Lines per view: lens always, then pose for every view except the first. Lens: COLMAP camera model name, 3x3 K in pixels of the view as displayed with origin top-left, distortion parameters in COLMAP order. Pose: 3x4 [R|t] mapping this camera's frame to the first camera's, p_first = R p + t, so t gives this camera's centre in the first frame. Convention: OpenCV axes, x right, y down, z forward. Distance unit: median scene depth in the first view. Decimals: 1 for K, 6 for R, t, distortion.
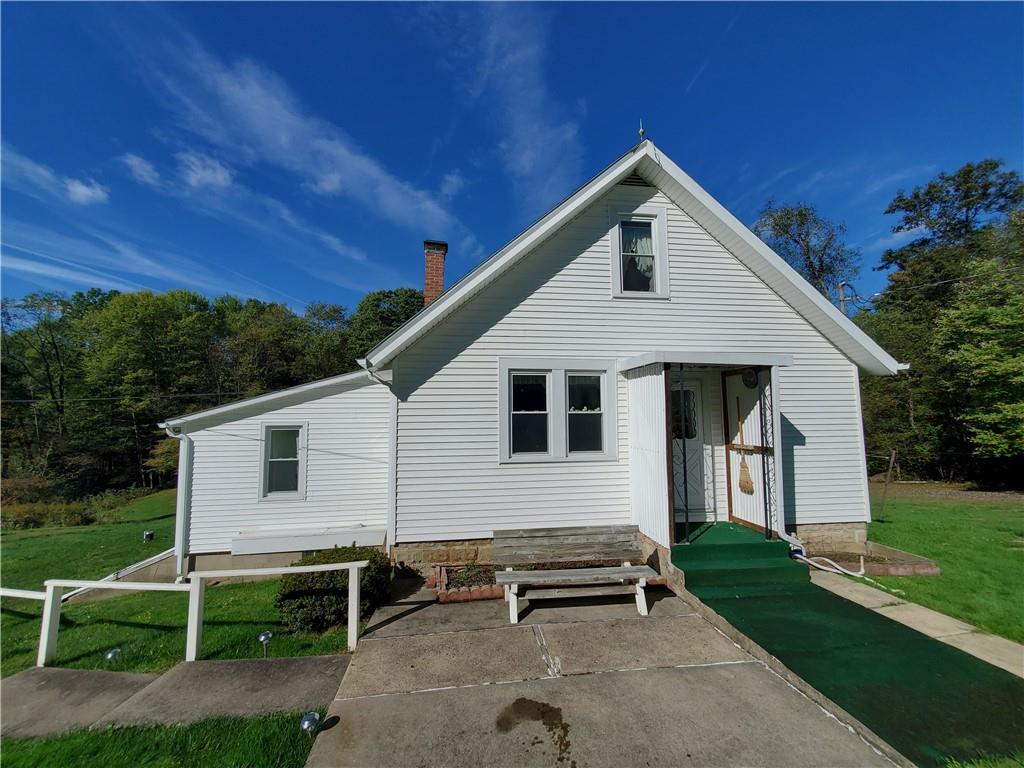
lens RADIAL K [[411.5, 0, 512.0], [0, 411.5, 384.0], [0, 0, 1]] dist [0.000763, 0.000272]
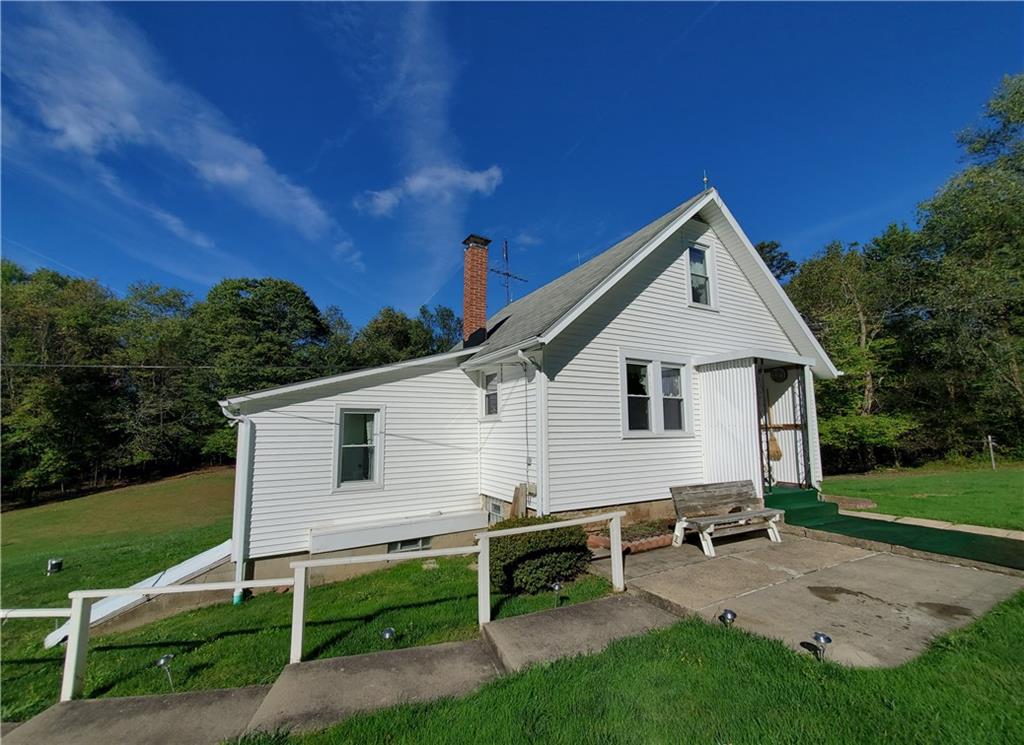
lens RADIAL K [[412.0, 0, 511.7], [0, 412.0, 383.1], [0, 0, 1]] dist [-0.000025, -0.000093]
pose [[0.937594, 0.040267, 0.345393, -0.658505], [-0.028317, 0.998815, -0.039578, 0.084131], [-0.346578, 0.027328, 0.937623, 0.024700]]
